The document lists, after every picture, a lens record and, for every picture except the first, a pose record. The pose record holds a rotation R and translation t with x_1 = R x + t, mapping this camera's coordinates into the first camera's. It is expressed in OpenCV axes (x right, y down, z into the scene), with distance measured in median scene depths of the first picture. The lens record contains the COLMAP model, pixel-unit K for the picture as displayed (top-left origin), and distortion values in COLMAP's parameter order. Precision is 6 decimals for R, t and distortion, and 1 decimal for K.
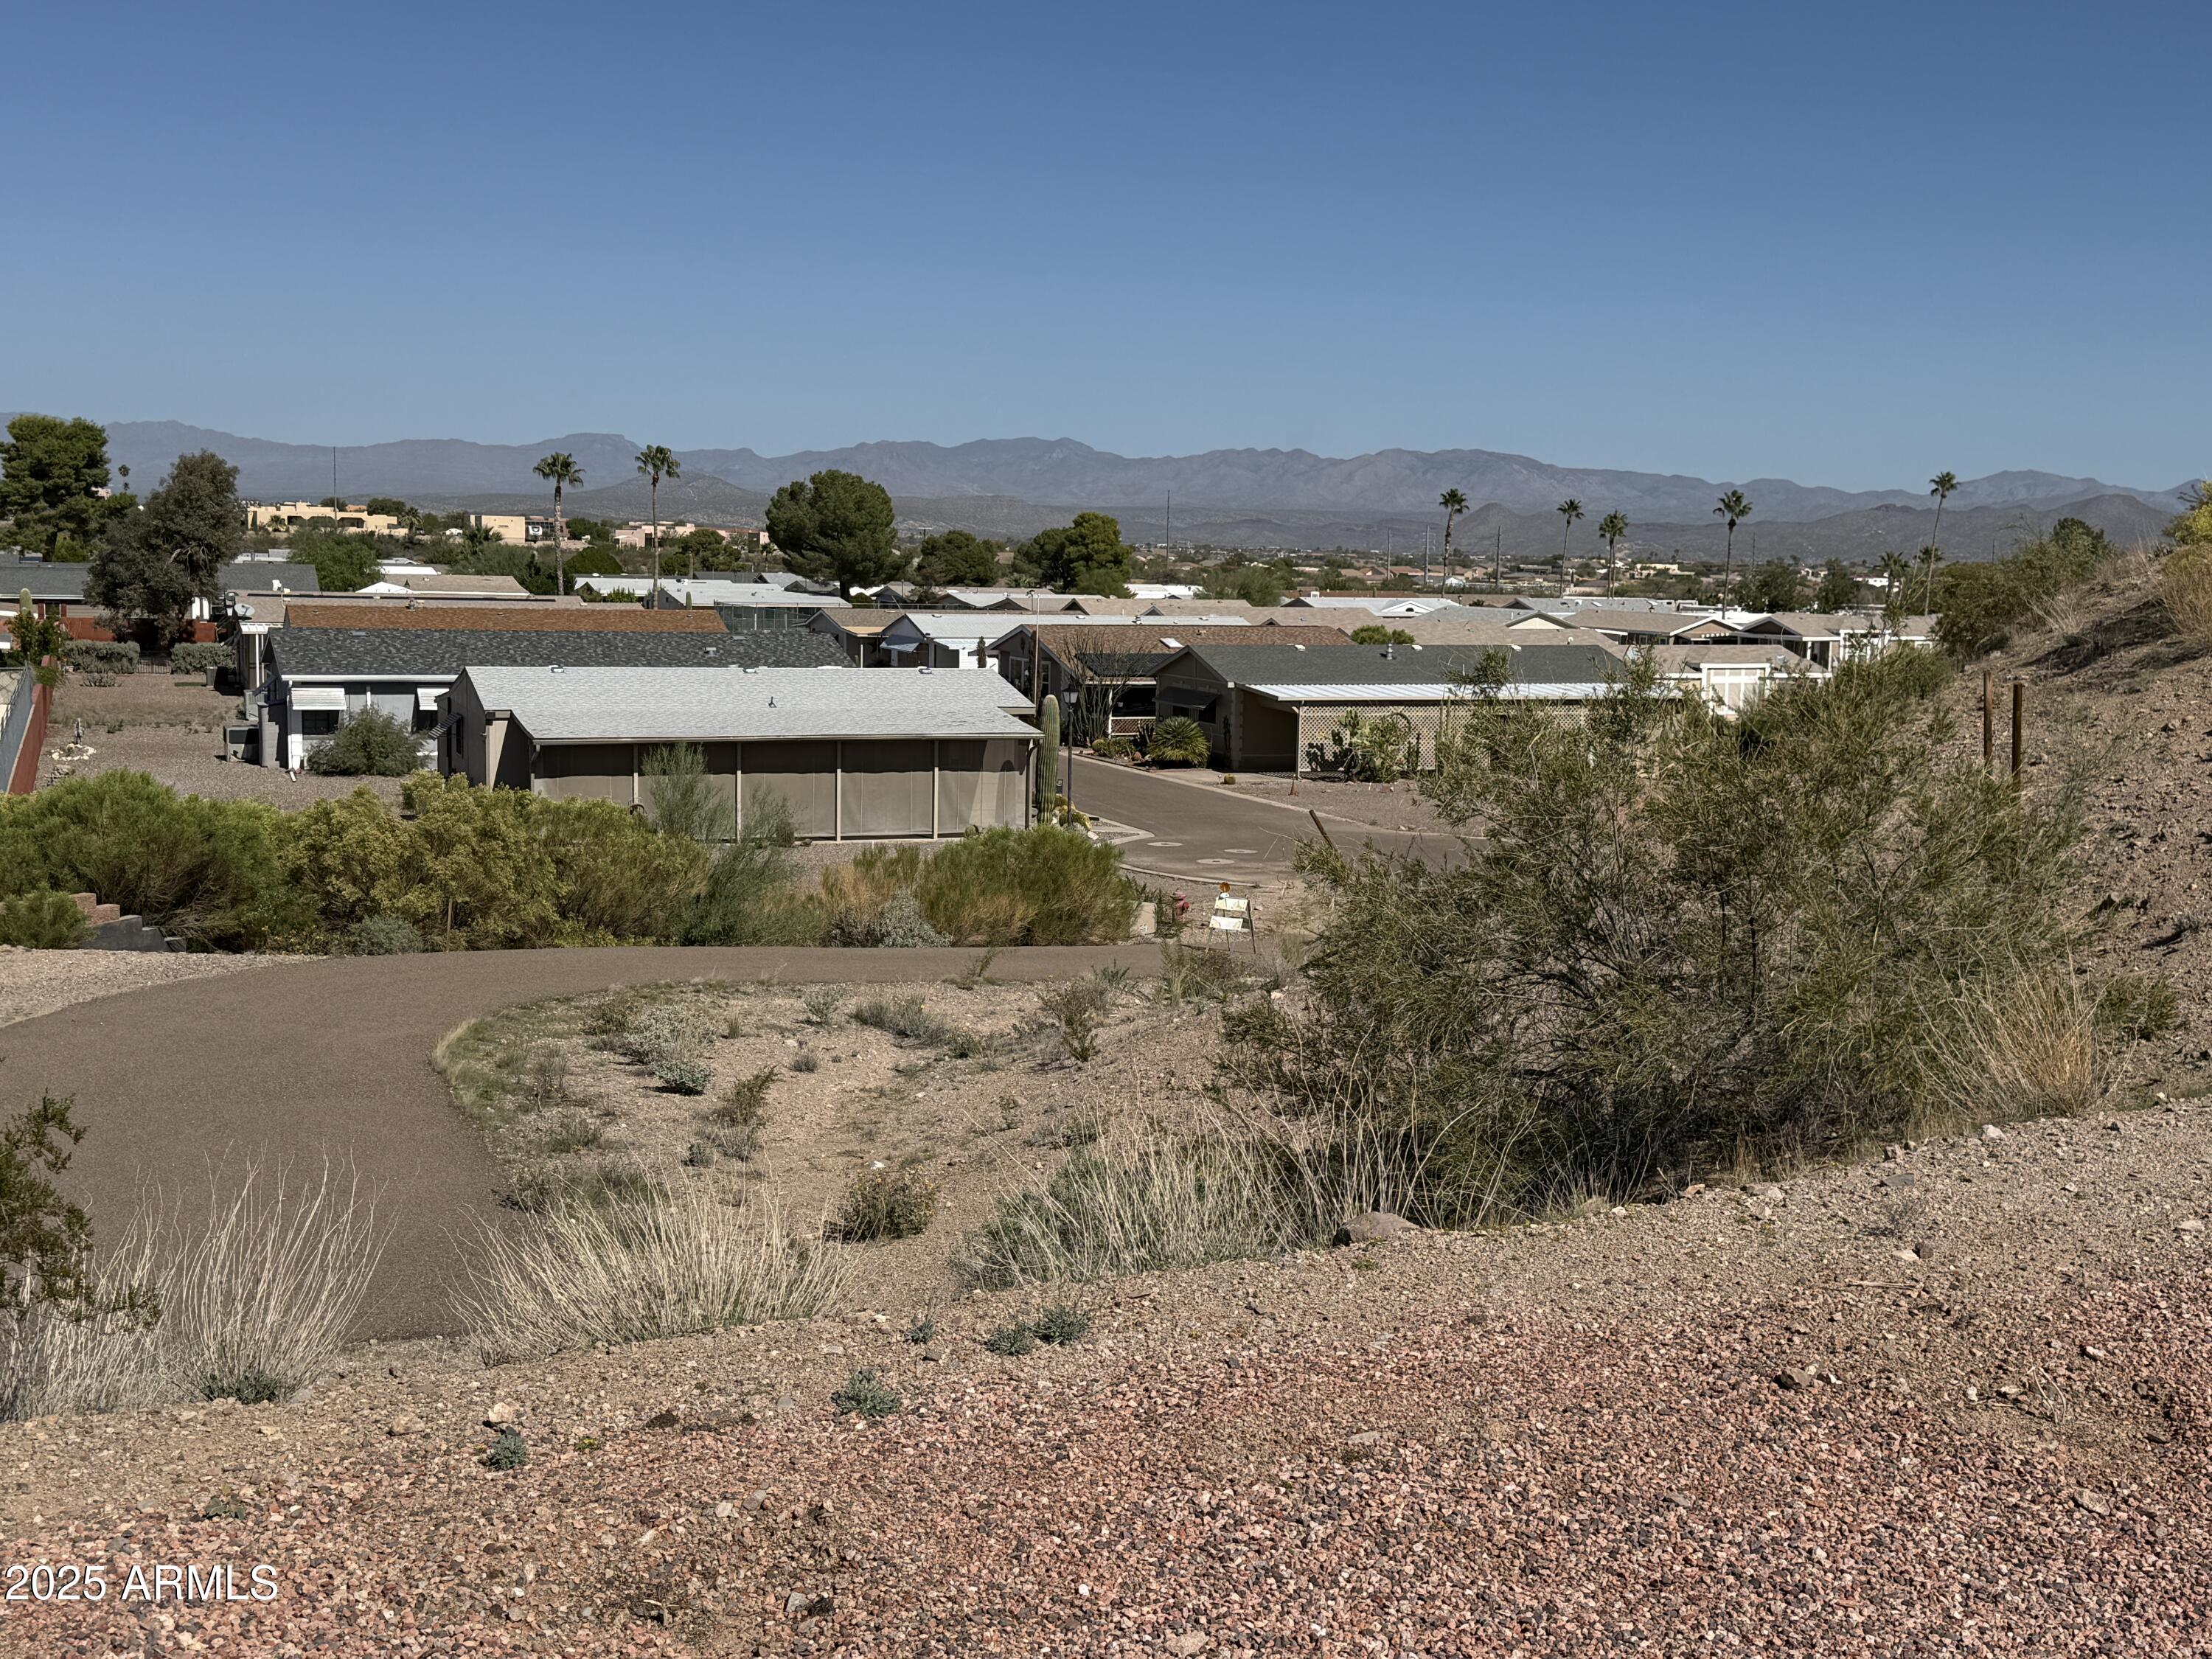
lens RADIAL K [[2520.4, 0, 1112.0], [0, 2520.4, 825.2], [0, 0, 1]] dist [0.122013, 0.000000]
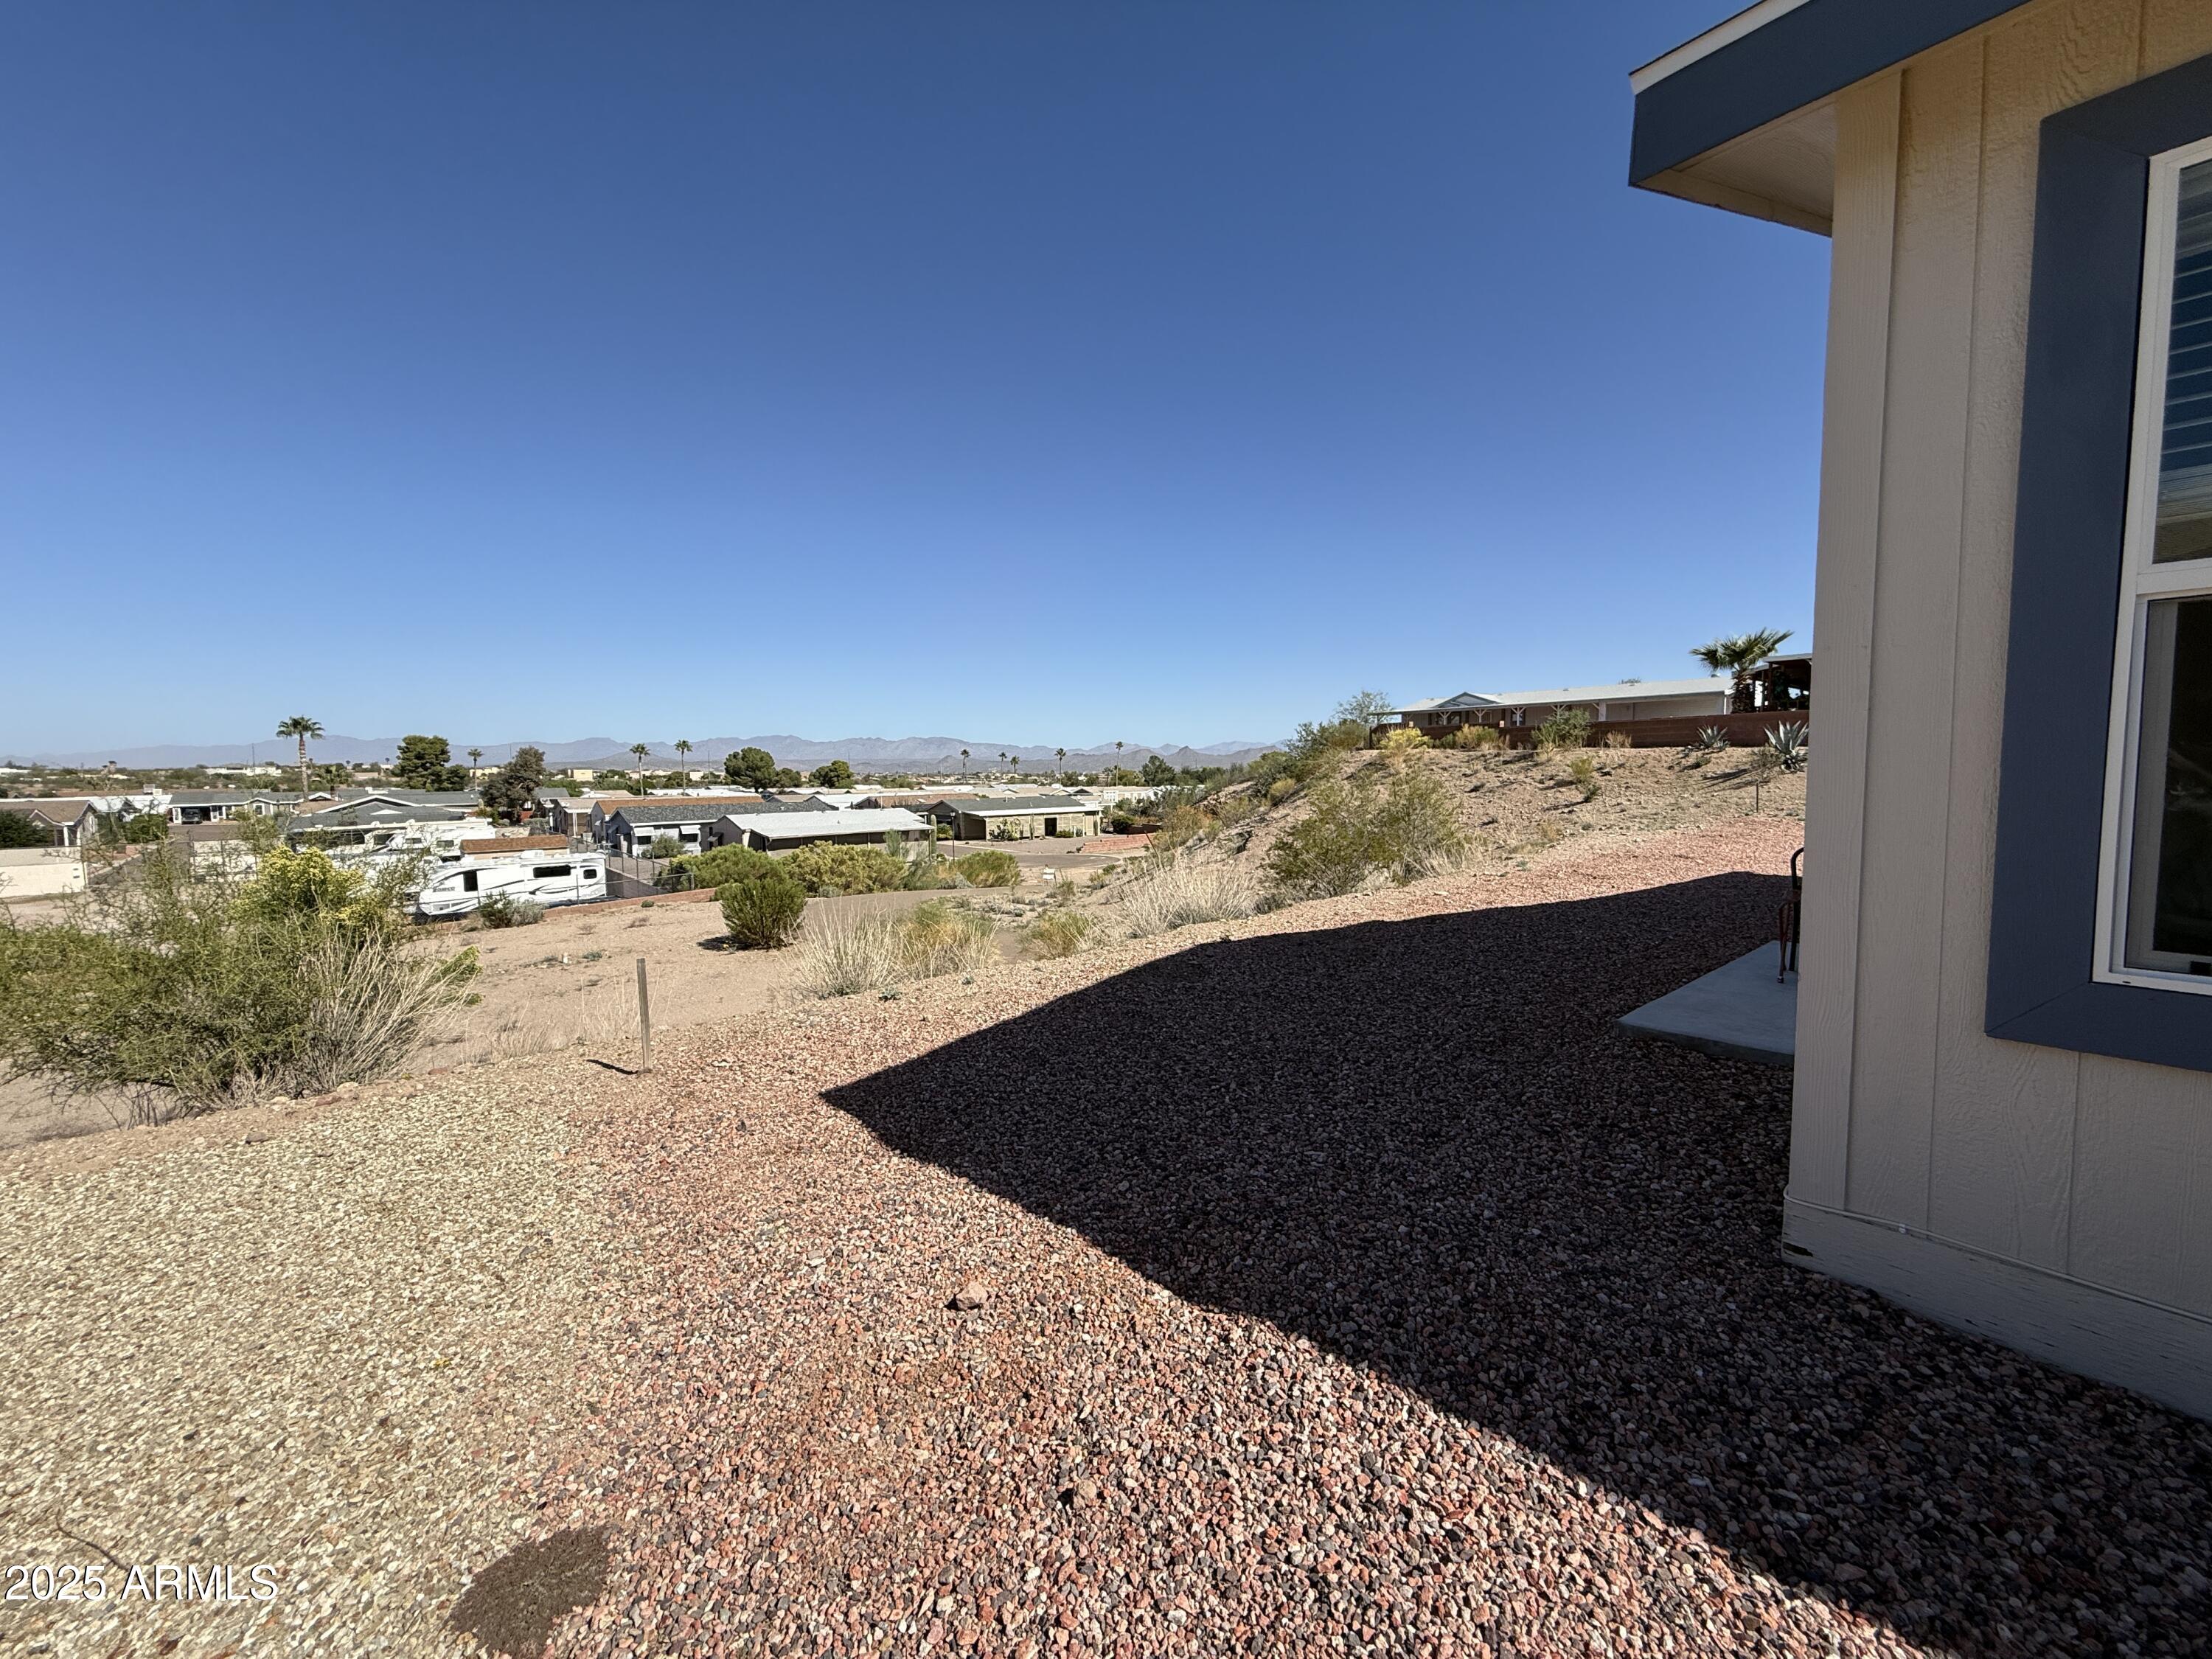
lens RADIAL K [[889.2, 0, 1106.8], [0, 889.2, 830.1], [0, 0, 1]] dist [-0.003692, 0.000159]
pose [[0.943772, -0.052192, 0.326451, -0.140268], [0.066081, 0.997314, -0.031591, 0.011464], [-0.323925, 0.051387, 0.944686, -0.066641]]
